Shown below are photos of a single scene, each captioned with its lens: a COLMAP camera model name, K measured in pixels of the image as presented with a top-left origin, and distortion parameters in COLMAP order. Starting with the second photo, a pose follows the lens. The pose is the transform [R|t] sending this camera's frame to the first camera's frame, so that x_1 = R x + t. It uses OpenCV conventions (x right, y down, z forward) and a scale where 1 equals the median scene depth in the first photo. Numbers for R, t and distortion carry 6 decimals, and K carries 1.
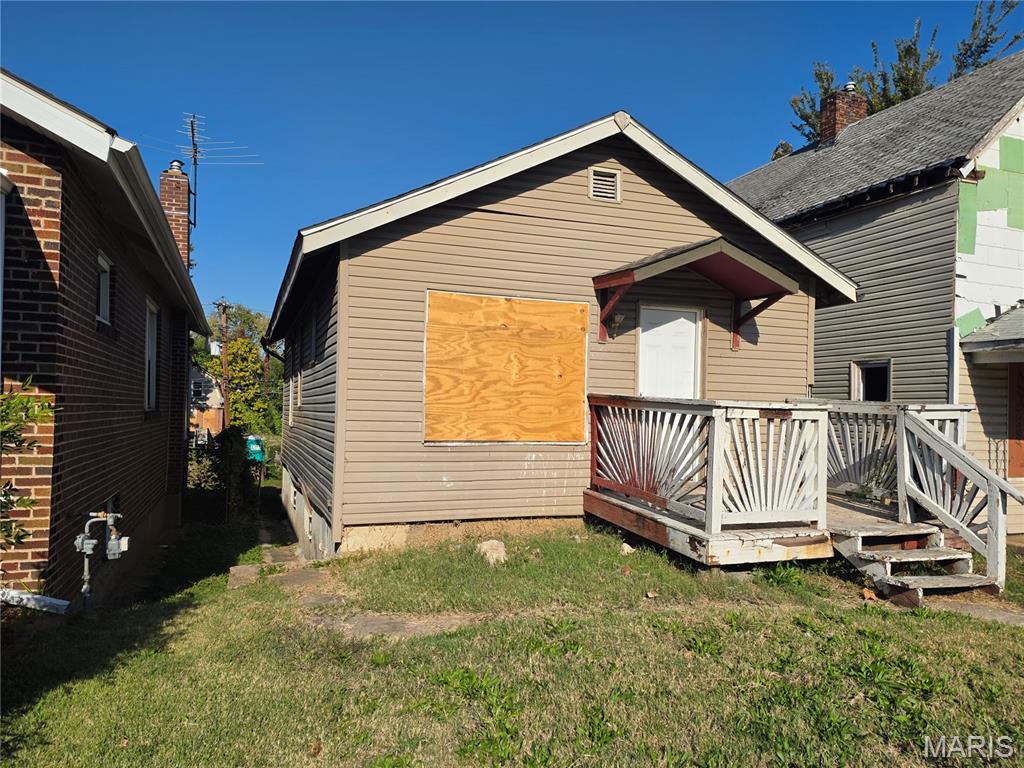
lens RADIAL K [[727.1, 0, 511.6], [0, 727.1, 382.7], [0, 0, 1]] dist [0.054847, -0.000775]
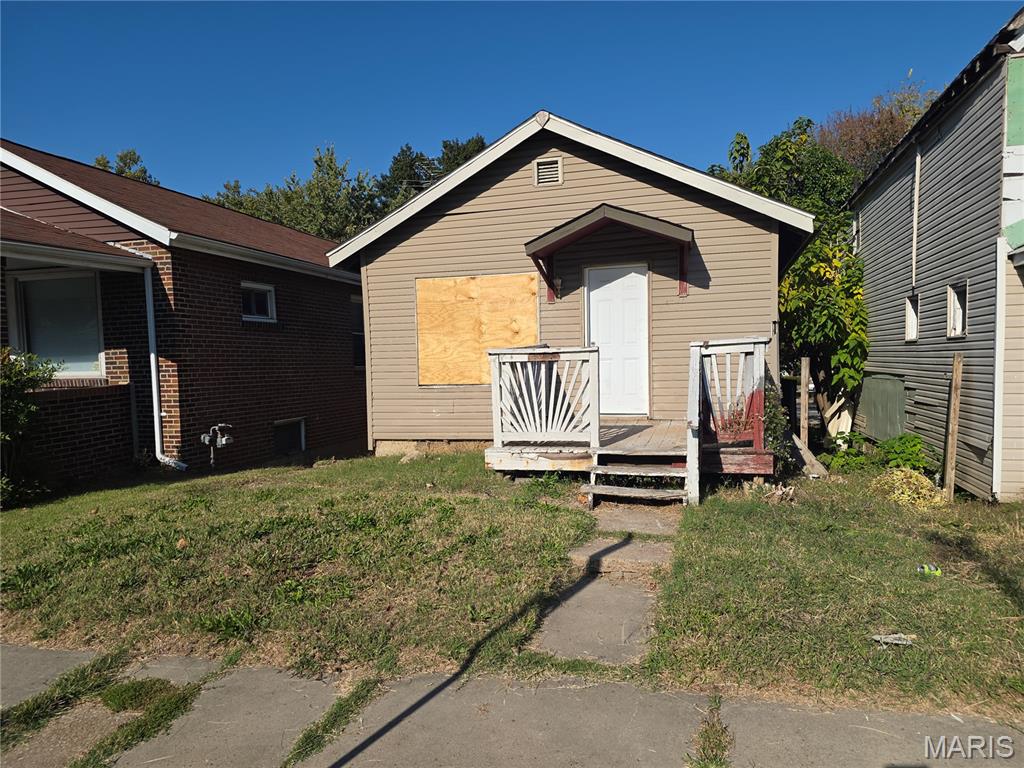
lens RADIAL K [[689.5, 0, 512.9], [0, 689.5, 391.2], [0, 0, 1]] dist [0.057265, -0.009999]
pose [[0.806676, -0.014446, -0.590818, 0.866589], [0.062394, 0.996196, 0.060831, 0.022168], [0.587691, -0.085935, 0.804509, 0.003730]]
